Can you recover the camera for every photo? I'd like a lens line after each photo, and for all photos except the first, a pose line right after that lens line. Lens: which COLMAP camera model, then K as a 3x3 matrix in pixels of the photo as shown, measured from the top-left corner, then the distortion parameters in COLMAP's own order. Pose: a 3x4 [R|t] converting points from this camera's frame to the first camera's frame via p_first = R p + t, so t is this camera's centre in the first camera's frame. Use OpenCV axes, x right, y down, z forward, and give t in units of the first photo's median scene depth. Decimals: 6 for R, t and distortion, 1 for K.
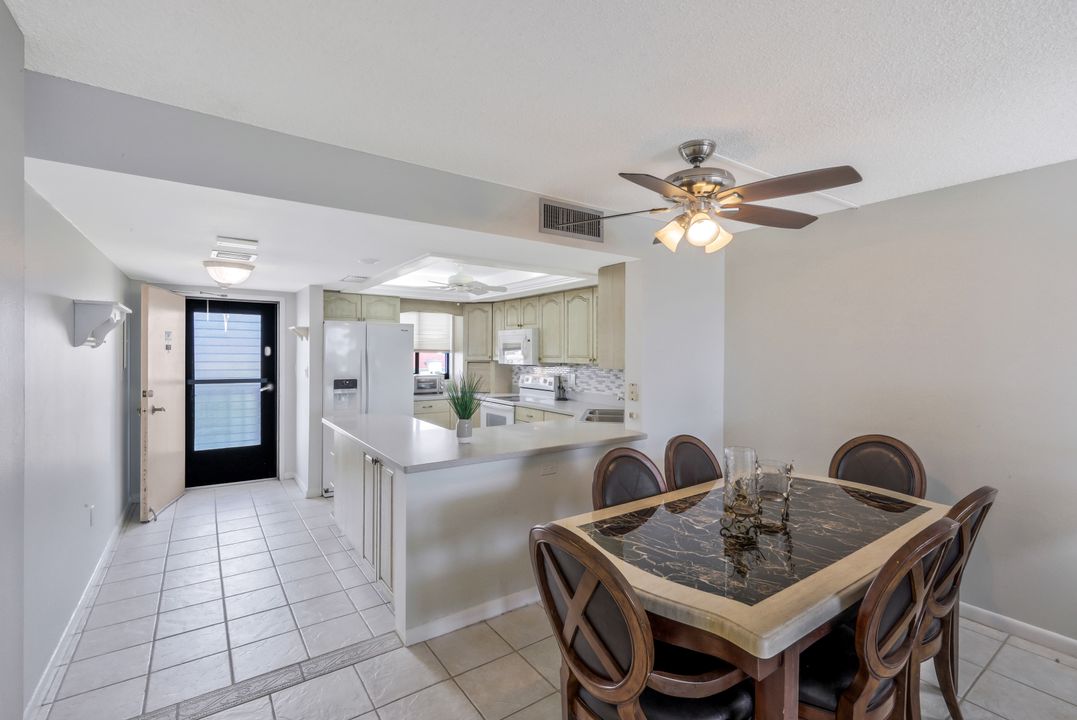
lens RADIAL K [[480.7, 0, 536.2], [0, 480.7, 348.2], [0, 0, 1]] dist [-0.006642, -0.001080]
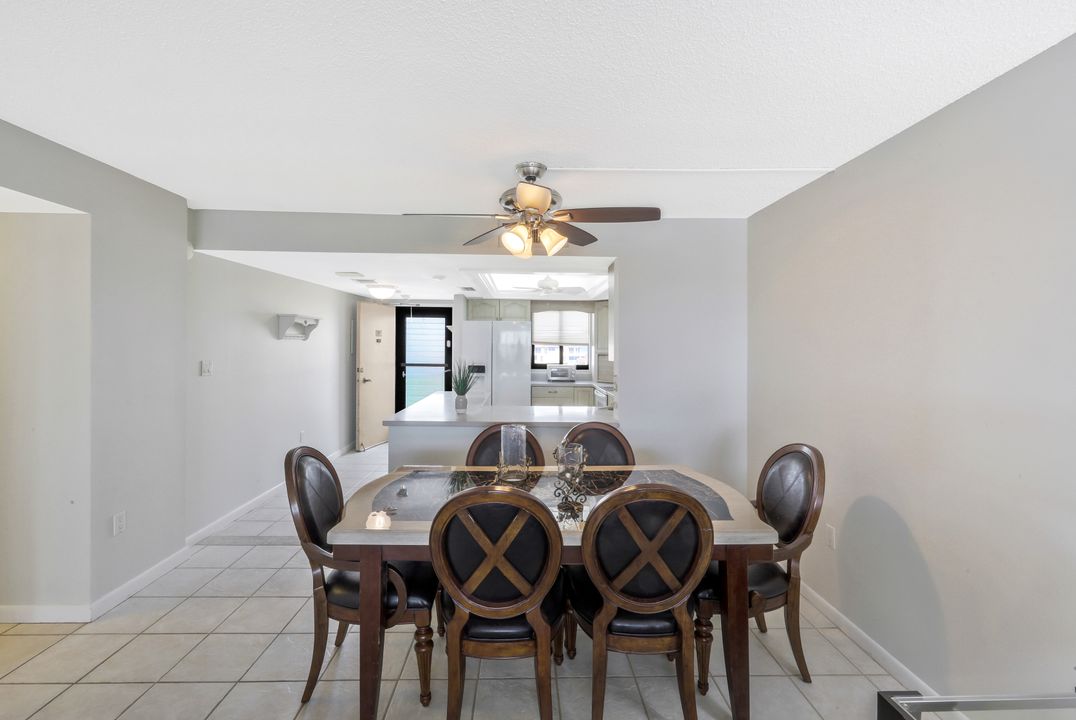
lens RADIAL K [[472.1, 0, 529.8], [0, 472.1, 340.3], [0, 0, 1]] dist [0.002137, 0.000029]
pose [[0.827106, -0.000716, -0.562045, 0.999750], [-0.002399, 0.999986, -0.004805, 0.004514], [0.562041, 0.005323, 0.827092, 0.044121]]
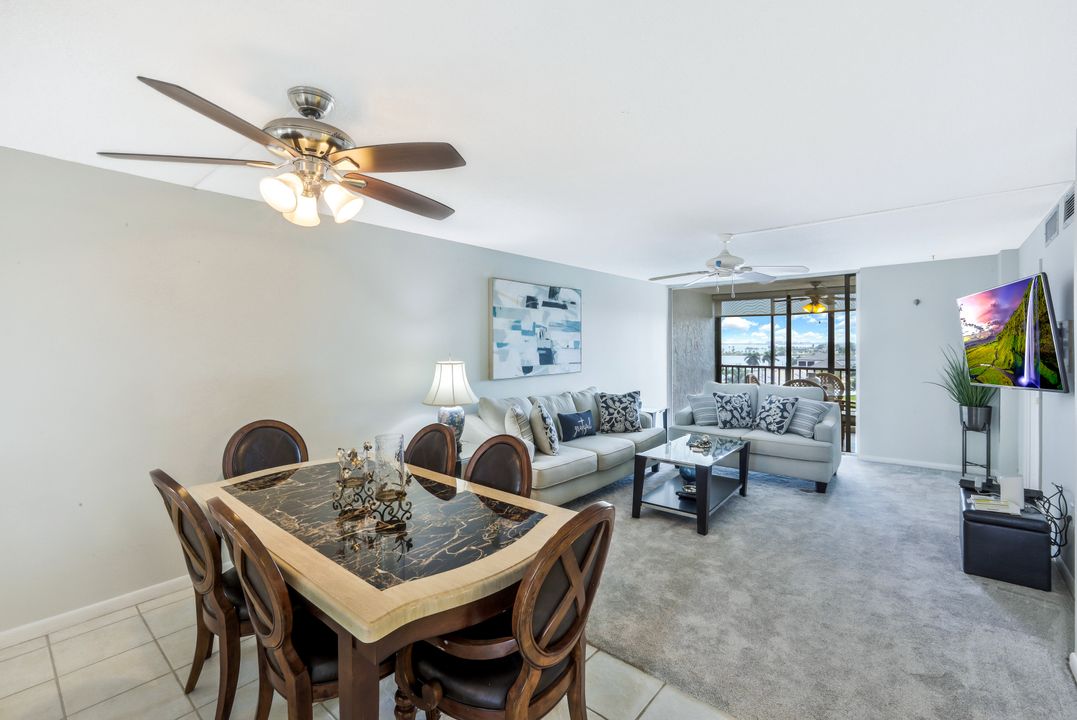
lens RADIAL K [[470.2, 0, 543.2], [0, 470.2, 345.1], [0, 0, 1]] dist [-0.002823, 0.000019]
pose [[-0.254252, -0.005822, 0.967120, -0.551032], [-0.004852, 0.999977, 0.004744, 0.005414], [-0.967126, -0.003486, -0.254274, 0.811221]]
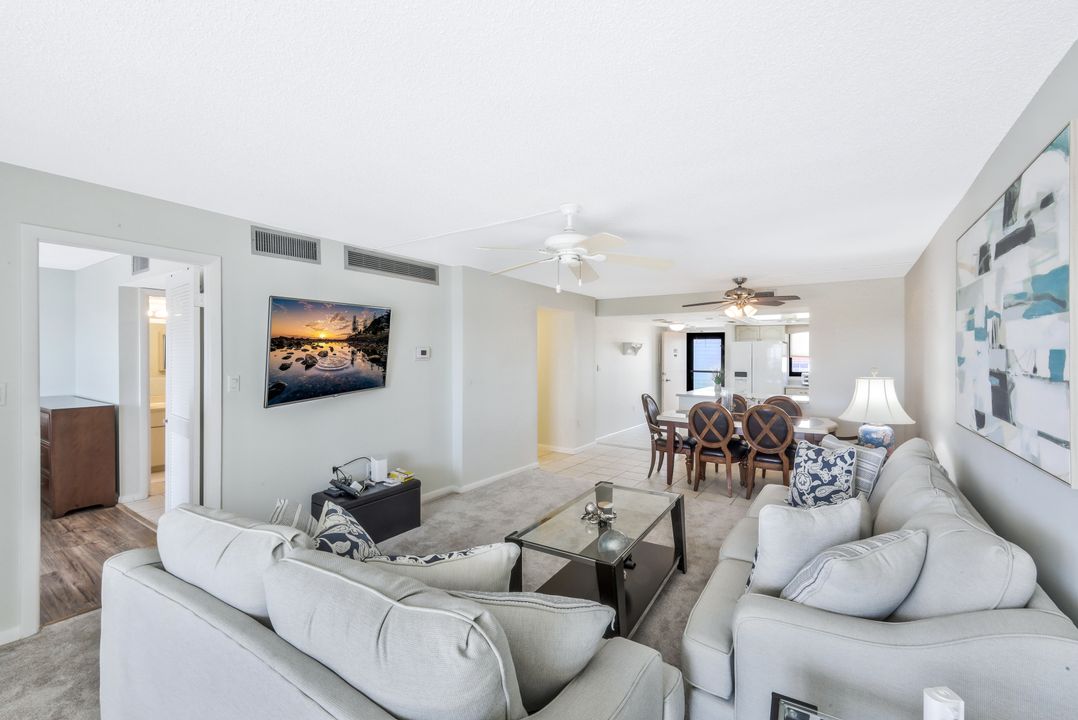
lens RADIAL K [[451.7, 0, 538.4], [0, 451.7, 359.4], [0, 0, 1]] dist [0.004846, 0.000568]
pose [[0.355542, 0.005496, -0.934644, 2.295032], [0.002078, 0.999976, 0.006670, 0.002401], [0.934658, -0.004313, 0.355522, -0.931043]]
